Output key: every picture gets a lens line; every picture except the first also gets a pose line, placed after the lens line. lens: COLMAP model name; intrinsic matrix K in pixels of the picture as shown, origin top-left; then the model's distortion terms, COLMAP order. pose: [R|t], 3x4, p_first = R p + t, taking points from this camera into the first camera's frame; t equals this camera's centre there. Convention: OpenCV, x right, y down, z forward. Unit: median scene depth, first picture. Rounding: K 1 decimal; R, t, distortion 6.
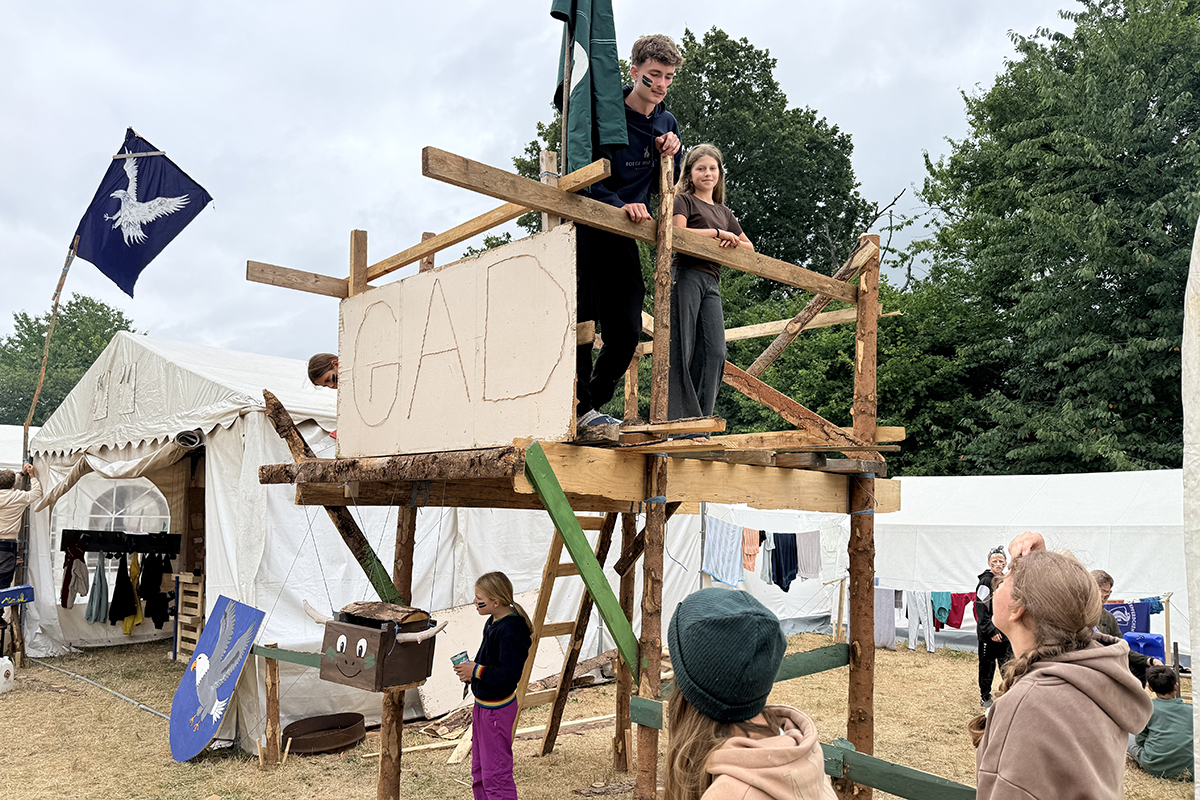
lens RADIAL K [[987.1, 0, 597.4], [0, 987.1, 403.4], [0, 0, 1]] dist [0.119530, -0.225003]
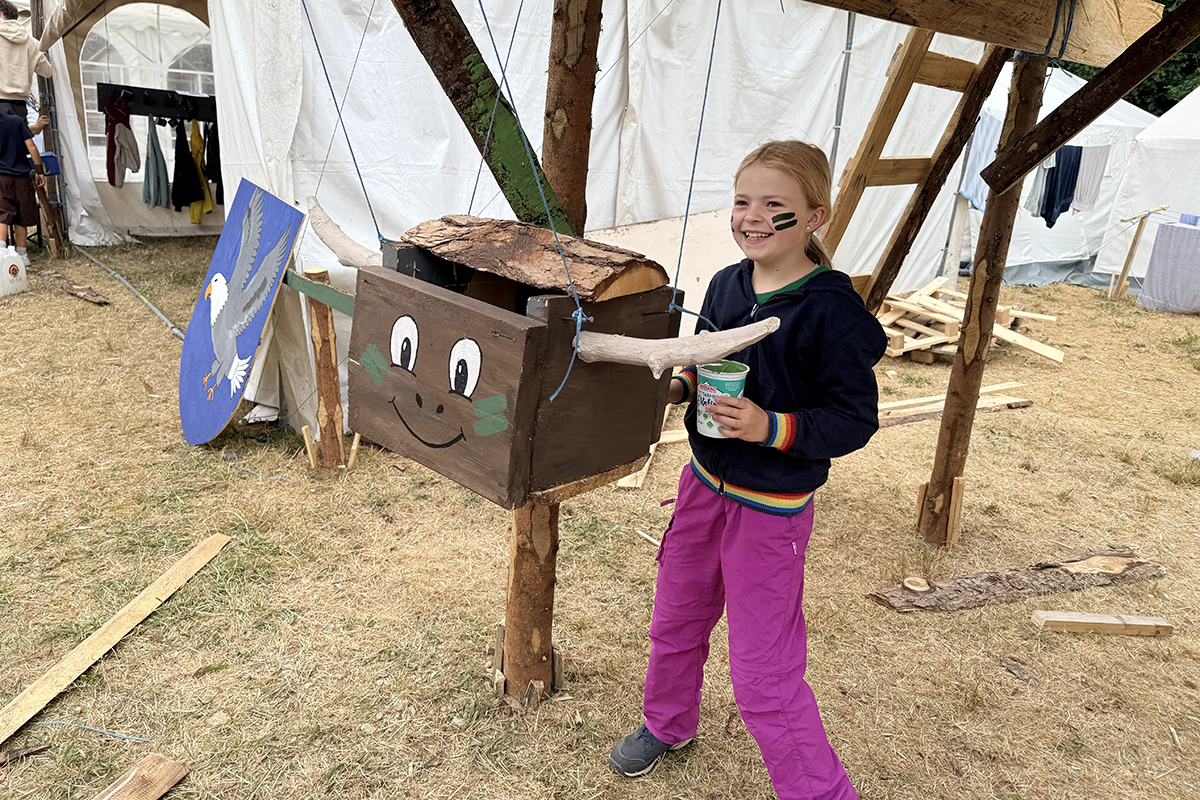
lens RADIAL K [[987.1, 0, 597.4], [0, 987.1, 403.4], [0, 0, 1]] dist [0.119530, -0.225003]
pose [[0.991512, 0.084130, -0.099130, -0.105148], [-0.040851, 0.925403, 0.376777, 0.088806], [0.123433, -0.369529, 0.920984, 0.460500]]
